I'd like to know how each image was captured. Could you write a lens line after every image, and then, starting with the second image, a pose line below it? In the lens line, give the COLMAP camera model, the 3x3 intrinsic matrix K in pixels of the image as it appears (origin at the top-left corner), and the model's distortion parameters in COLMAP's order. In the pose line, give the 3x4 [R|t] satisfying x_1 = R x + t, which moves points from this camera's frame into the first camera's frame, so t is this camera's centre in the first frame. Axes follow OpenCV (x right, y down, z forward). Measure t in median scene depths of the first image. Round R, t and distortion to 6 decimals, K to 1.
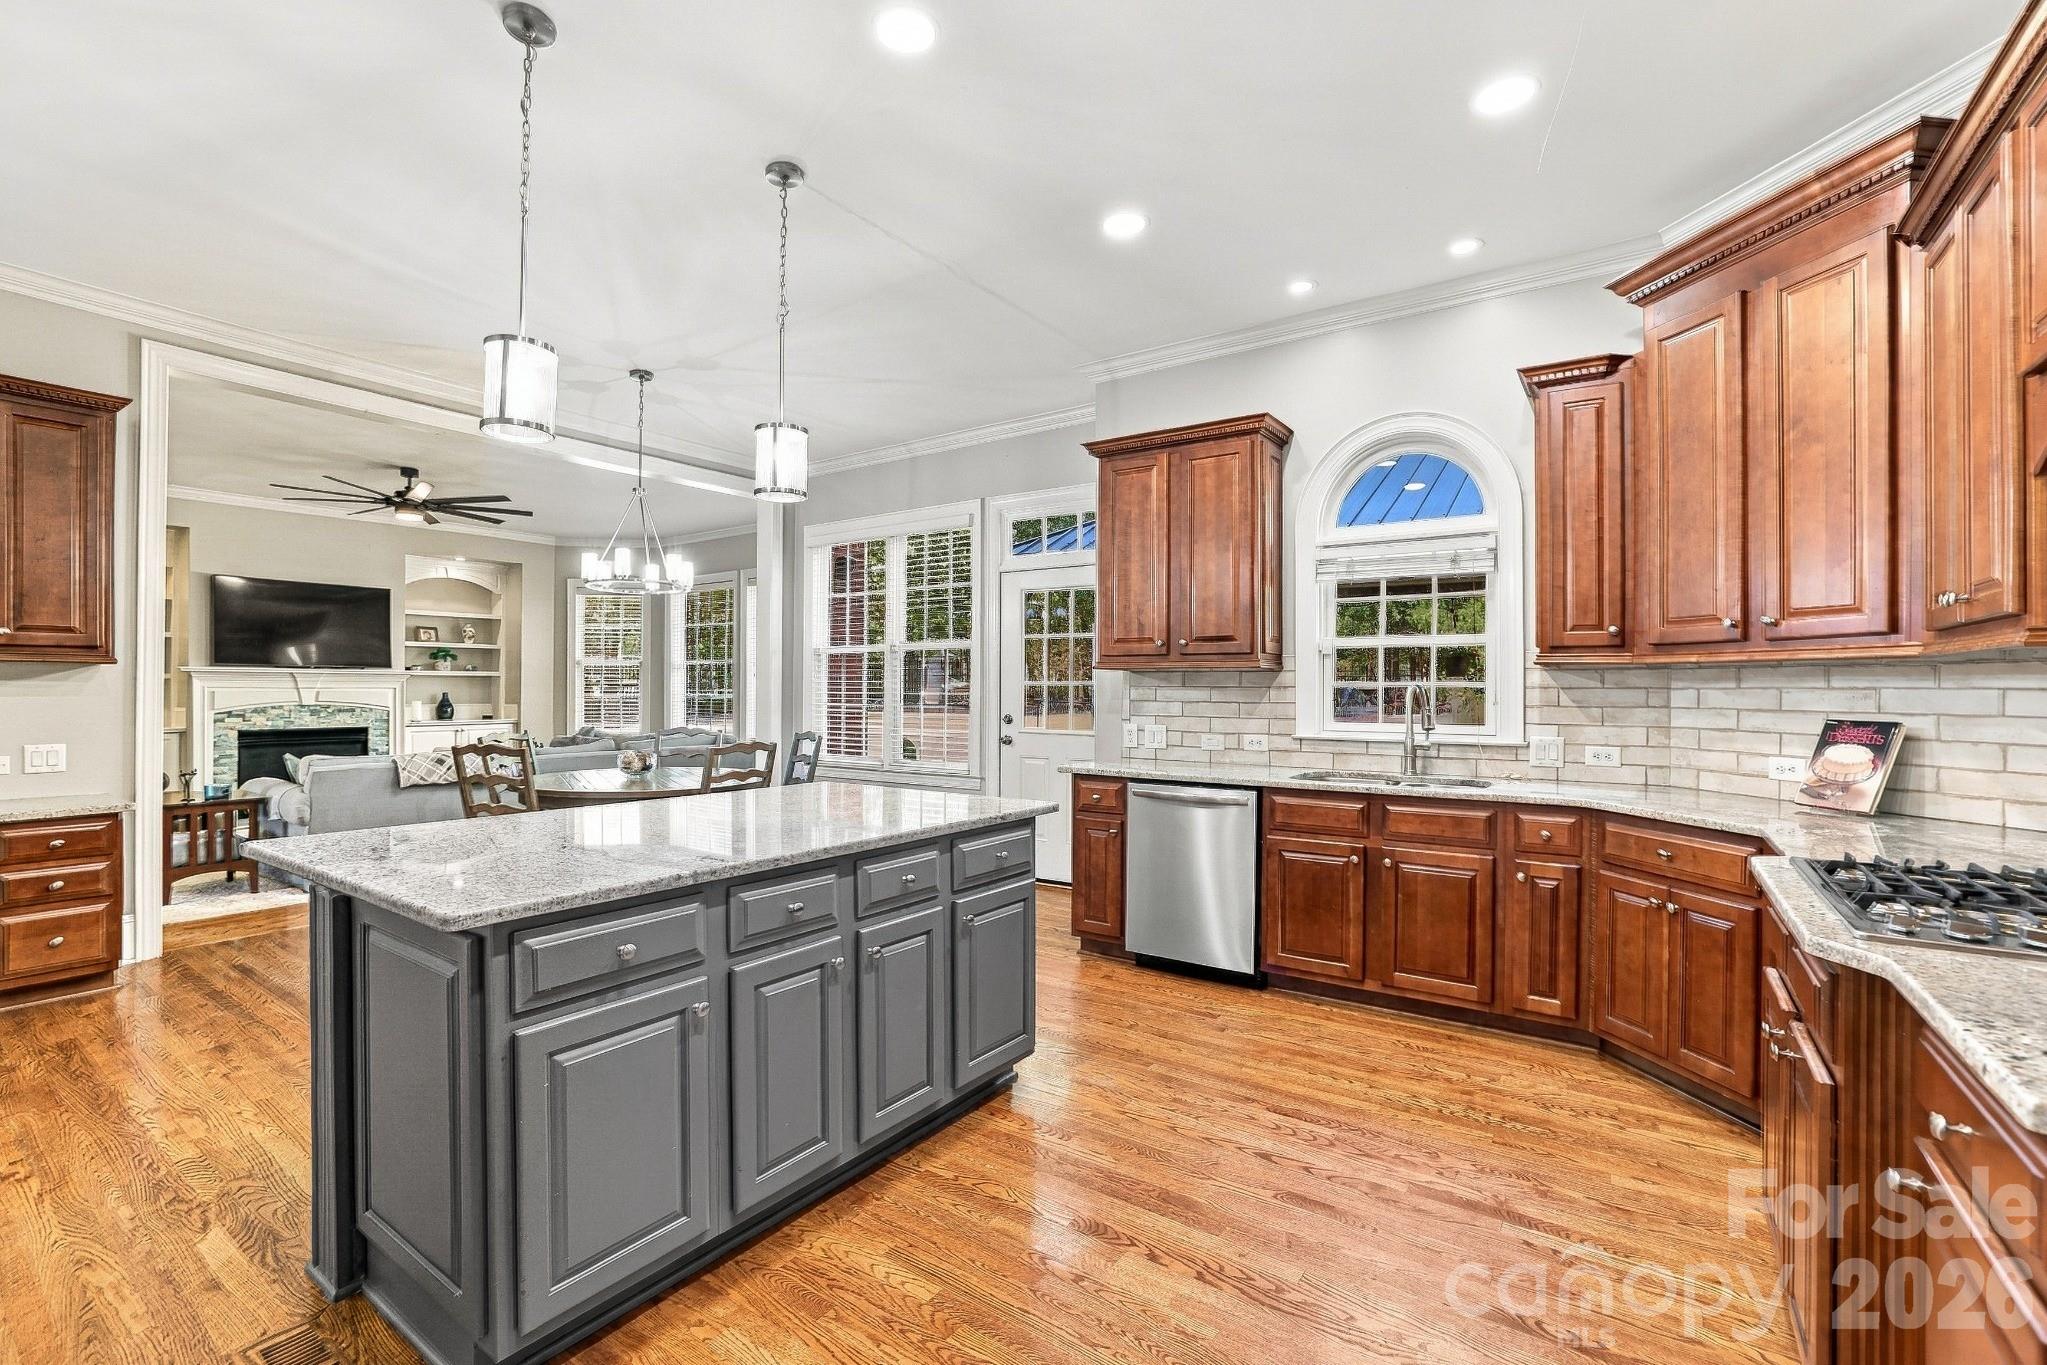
lens RADIAL K [[884.1, 0, 1019.9], [0, 884.1, 681.2], [0, 0, 1]] dist [-0.001169, 0.000474]
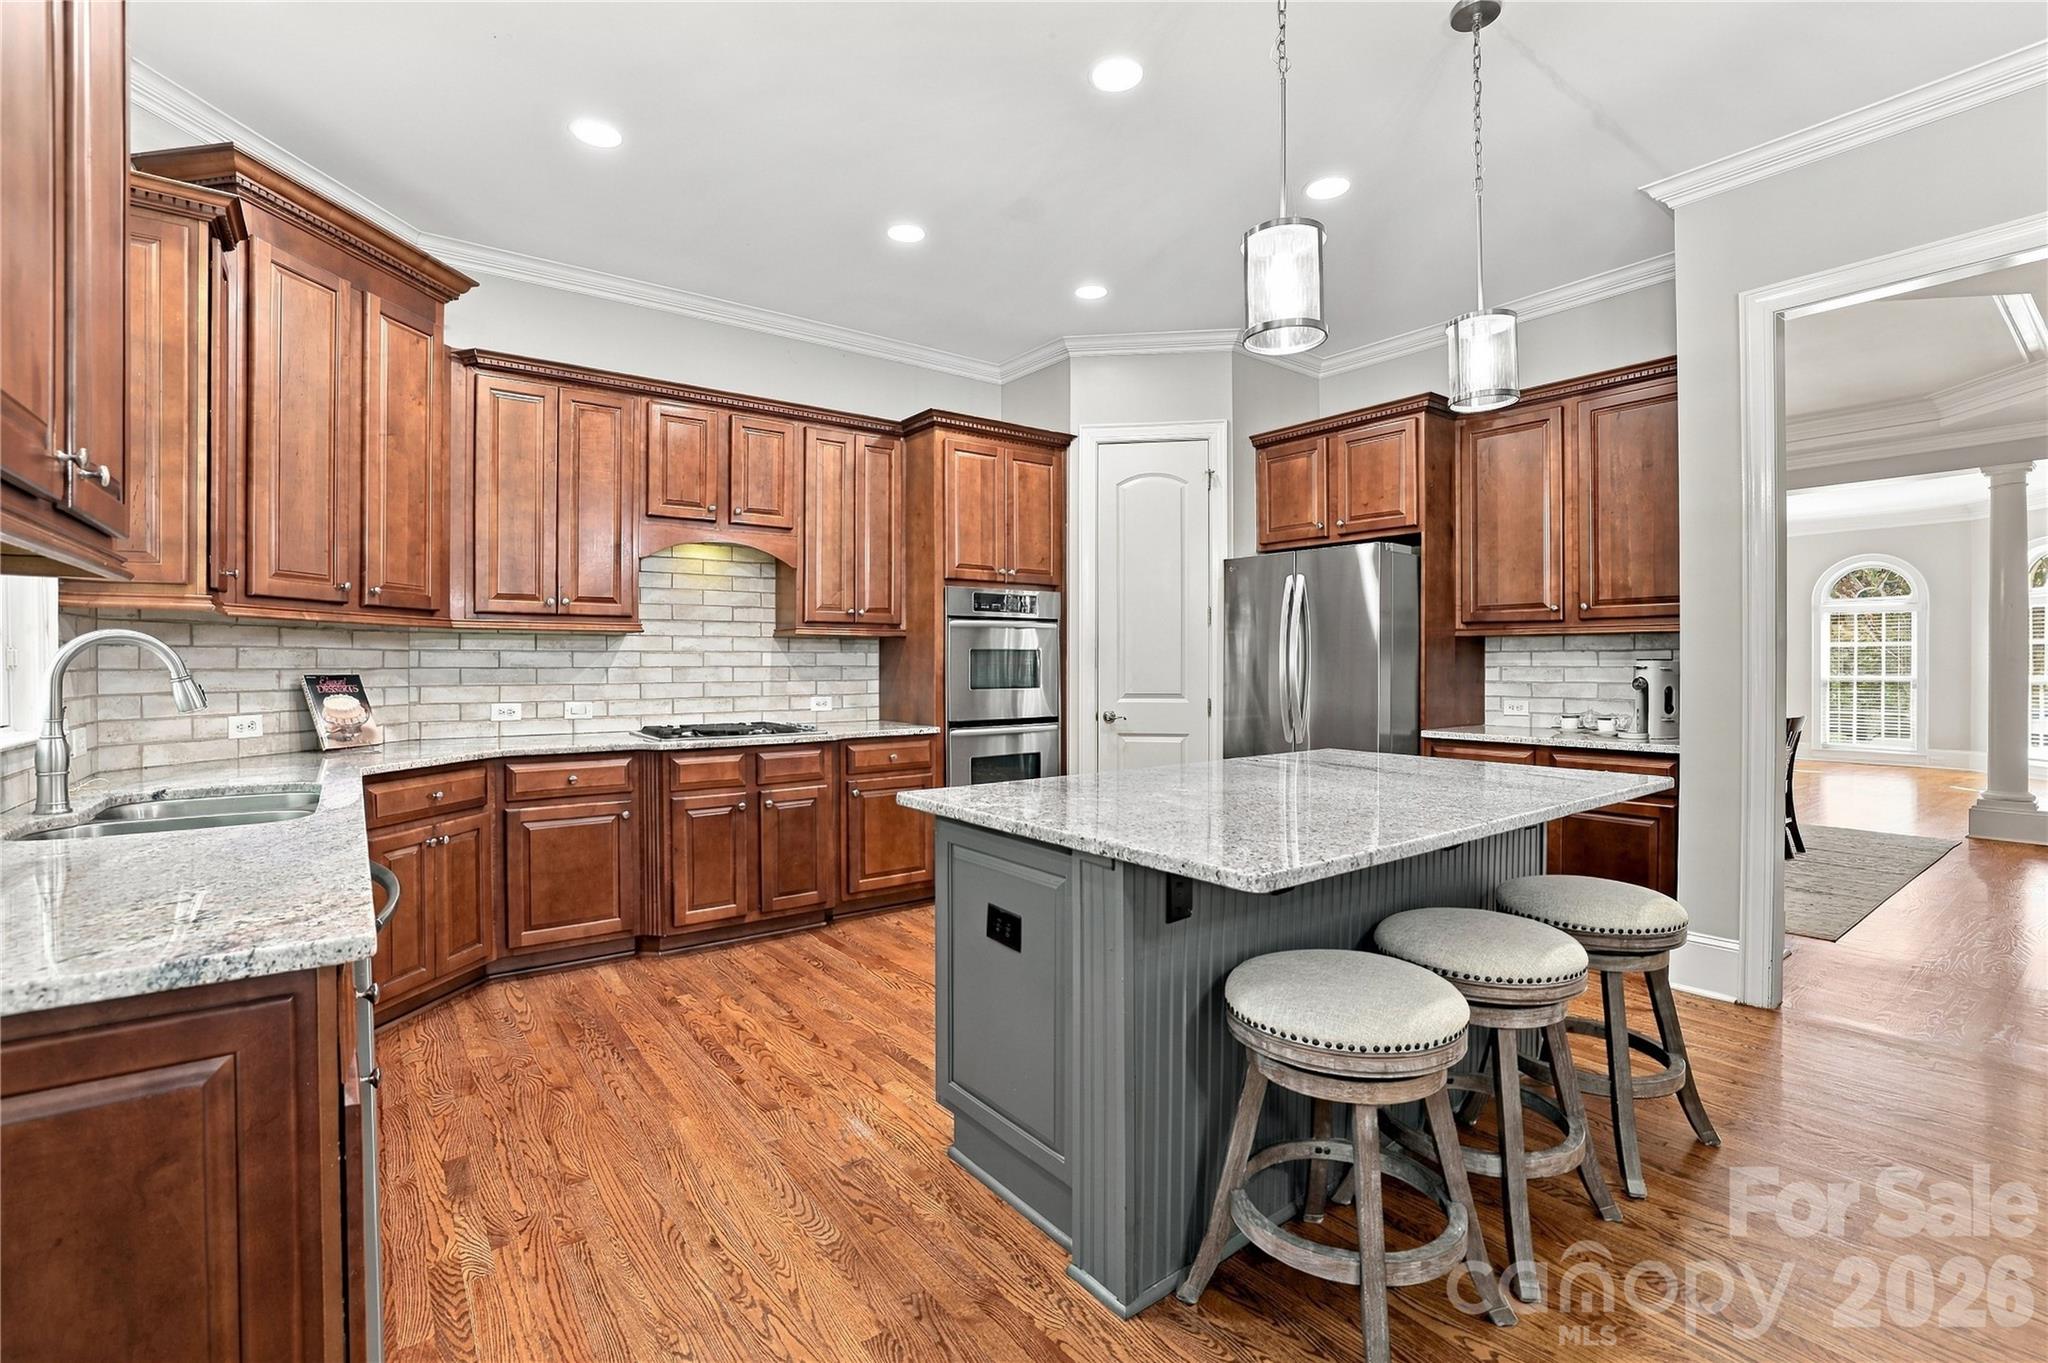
lens RADIAL K [[884.6, 0, 1018.9], [0, 884.6, 670.8], [0, 0, 1]] dist [-0.001169, 0.000474]
pose [[-0.950118, -0.004868, 0.311852, -0.316422], [-0.004367, 0.999988, 0.002304, 0.031641], [-0.311859, 0.000827, -0.950128, 1.827731]]
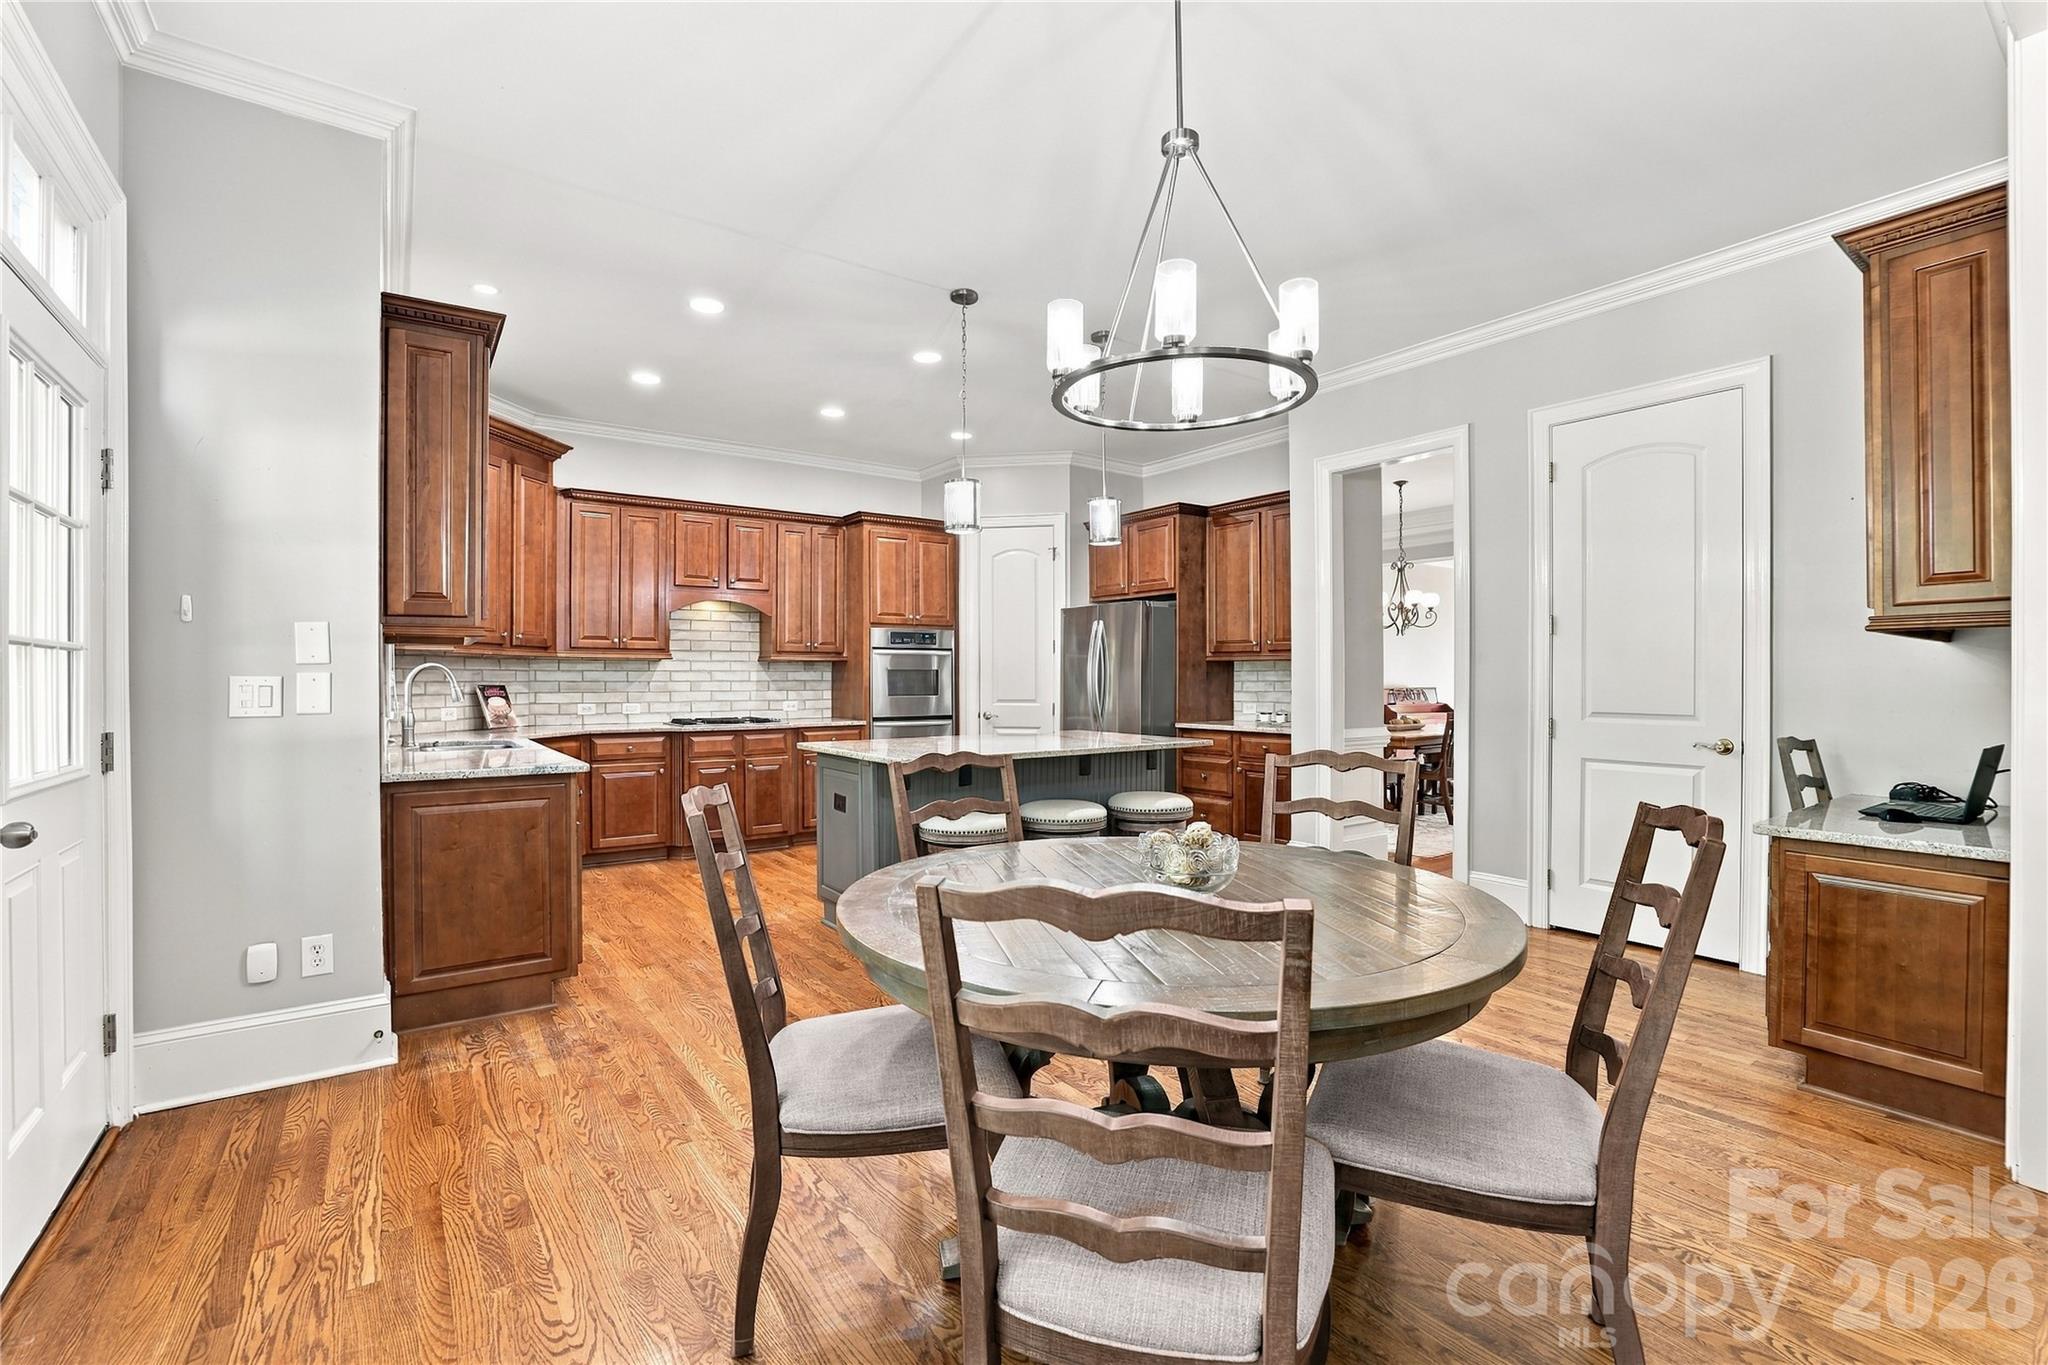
lens RADIAL K [[884.6, 0, 1023.2], [0, 884.6, 684.4], [0, 0, 1]] dist [-0.001169, 0.000474]
pose [[-0.942241, -0.005179, 0.334897, -0.863844], [-0.005049, 0.999986, 0.001260, 0.032907], [-0.334899, -0.000504, -0.942254, 2.451685]]
